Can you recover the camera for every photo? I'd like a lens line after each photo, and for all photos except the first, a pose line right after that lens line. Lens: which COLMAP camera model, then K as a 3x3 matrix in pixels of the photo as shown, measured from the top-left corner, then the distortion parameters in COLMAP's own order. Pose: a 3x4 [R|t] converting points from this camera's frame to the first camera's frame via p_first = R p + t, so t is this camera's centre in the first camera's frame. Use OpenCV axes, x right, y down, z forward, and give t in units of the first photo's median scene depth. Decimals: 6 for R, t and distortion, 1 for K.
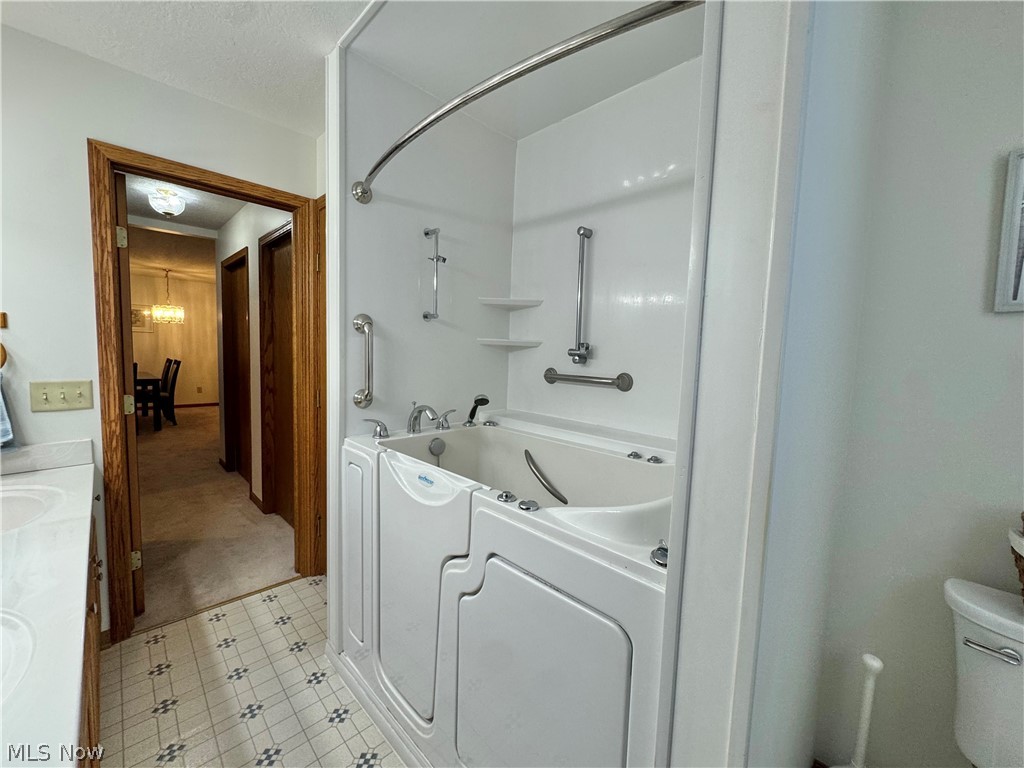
lens RADIAL K [[408.5, 0, 511.3], [0, 408.5, 385.2], [0, 0, 1]] dist [-0.002908, 0.000058]
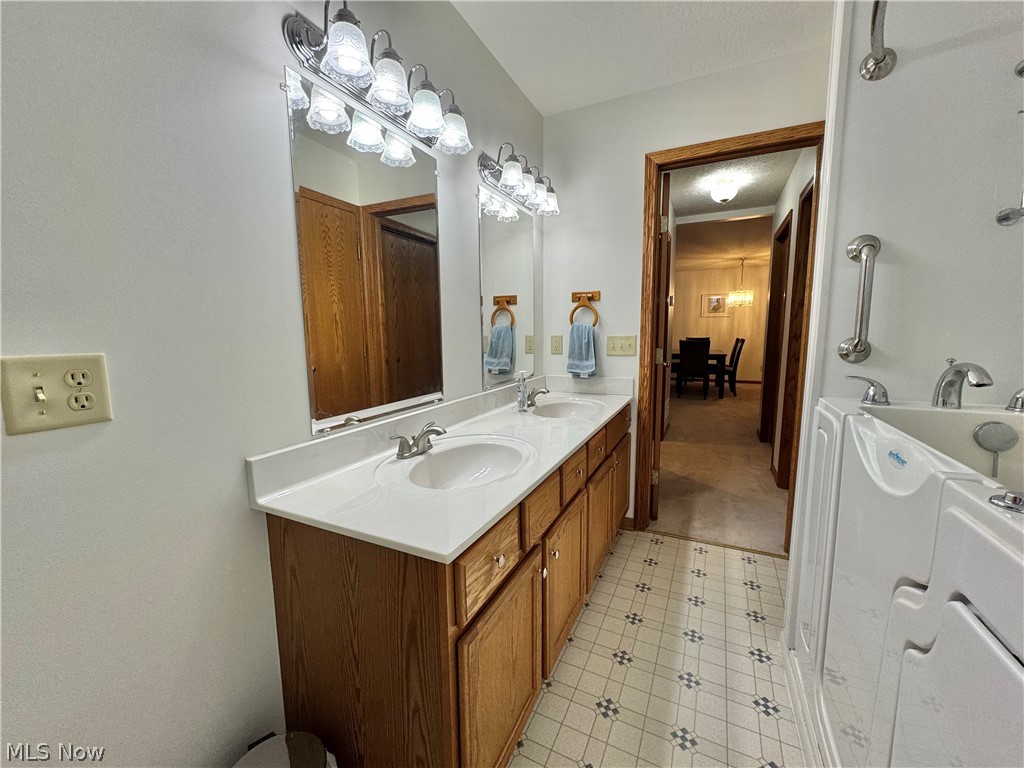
lens RADIAL K [[408.5, 0, 513.4], [0, 408.5, 384.2], [0, 0, 1]] dist [-0.002908, 0.000058]
pose [[0.327630, 0.085573, -0.940923, 0.141525], [-0.058684, 0.995810, 0.070131, 0.077190], [0.942982, 0.032240, 0.331280, 0.149203]]
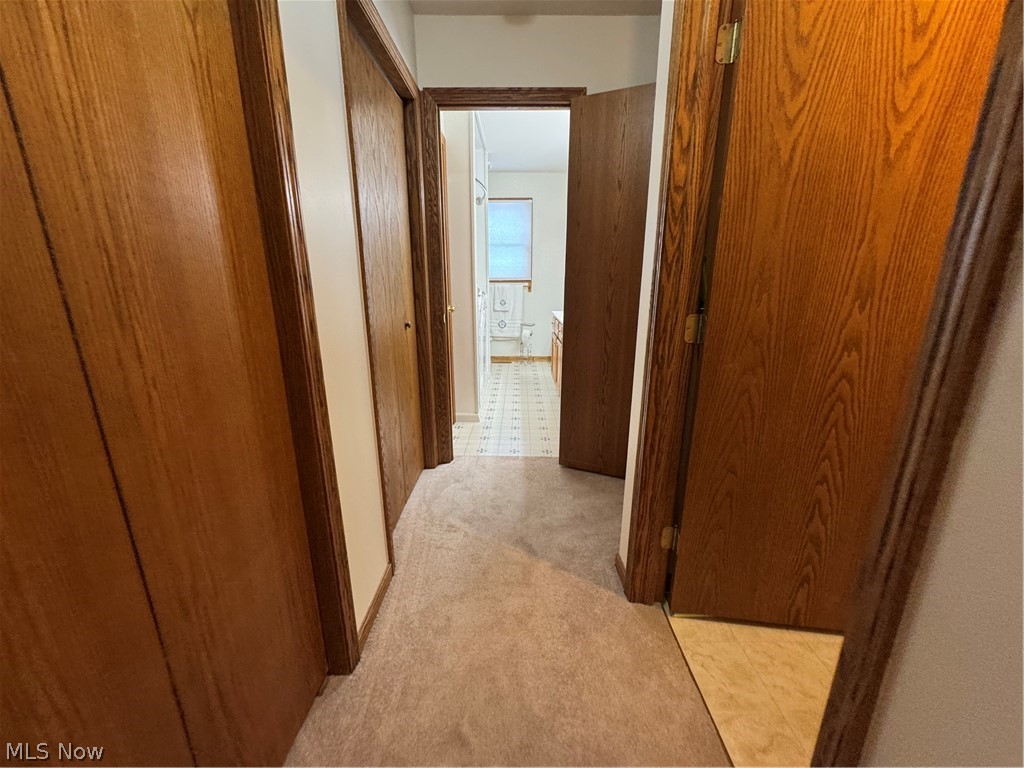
lens RADIAL K [[408.5, 0, 512.7], [0, 408.5, 386.5], [0, 0, 1]] dist [-0.002908, 0.000058]
pose [[-0.711808, -0.208666, 0.670663, -1.866641], [0.037298, 0.942274, 0.332760, -0.138586], [-0.701384, 0.261876, -0.662935, 2.170186]]
